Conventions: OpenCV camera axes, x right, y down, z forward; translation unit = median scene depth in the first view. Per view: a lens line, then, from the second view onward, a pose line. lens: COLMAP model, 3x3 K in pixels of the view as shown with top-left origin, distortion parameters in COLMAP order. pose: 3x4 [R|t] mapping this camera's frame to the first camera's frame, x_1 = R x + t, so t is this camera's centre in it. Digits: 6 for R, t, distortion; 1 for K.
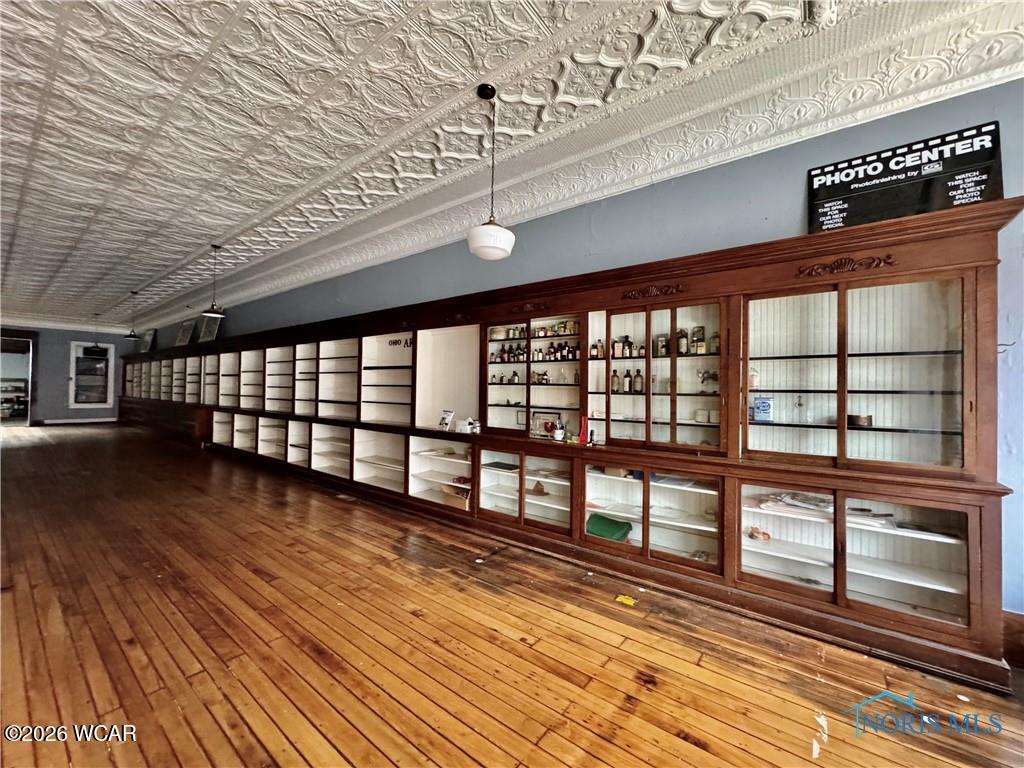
lens RADIAL K [[407.9, 0, 512.0], [0, 407.9, 384.0], [0, 0, 1]] dist [0.000116, -0.000040]
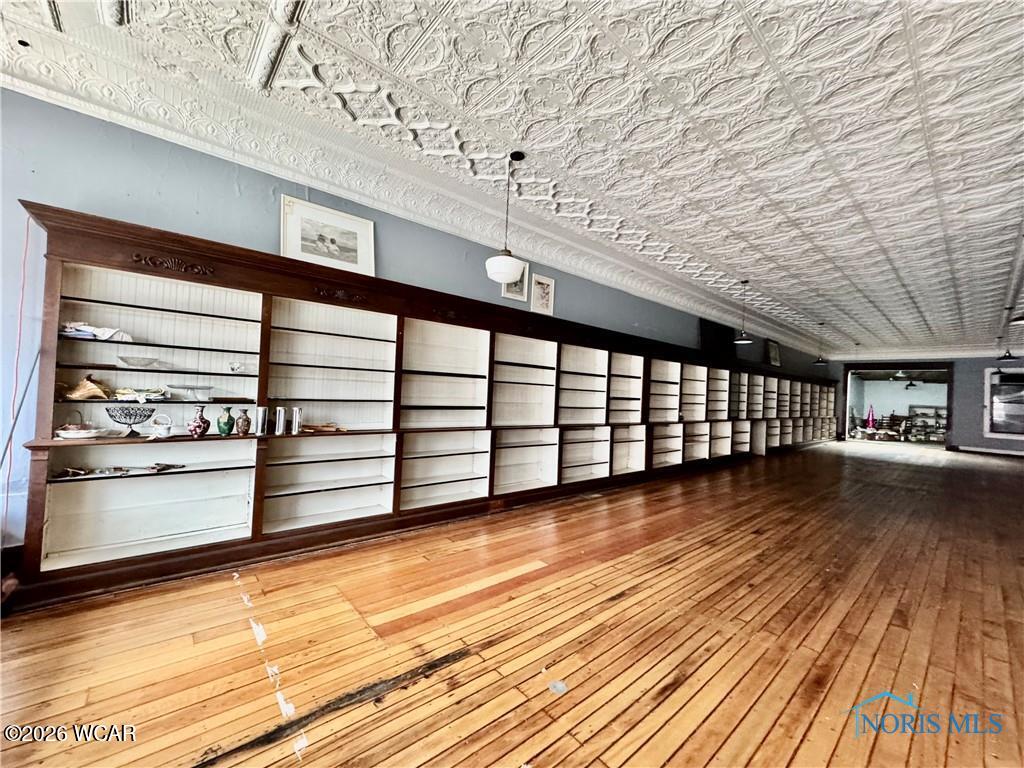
lens RADIAL K [[407.9, 0, 512.0], [0, 407.9, 384.0], [0, 0, 1]] dist [0.000116, -0.000040]
pose [[-0.192239, -0.042209, -0.980440, 0.450226], [-0.032476, 0.998801, -0.036632, 0.024094], [0.980811, 0.024798, -0.193379, 0.351375]]
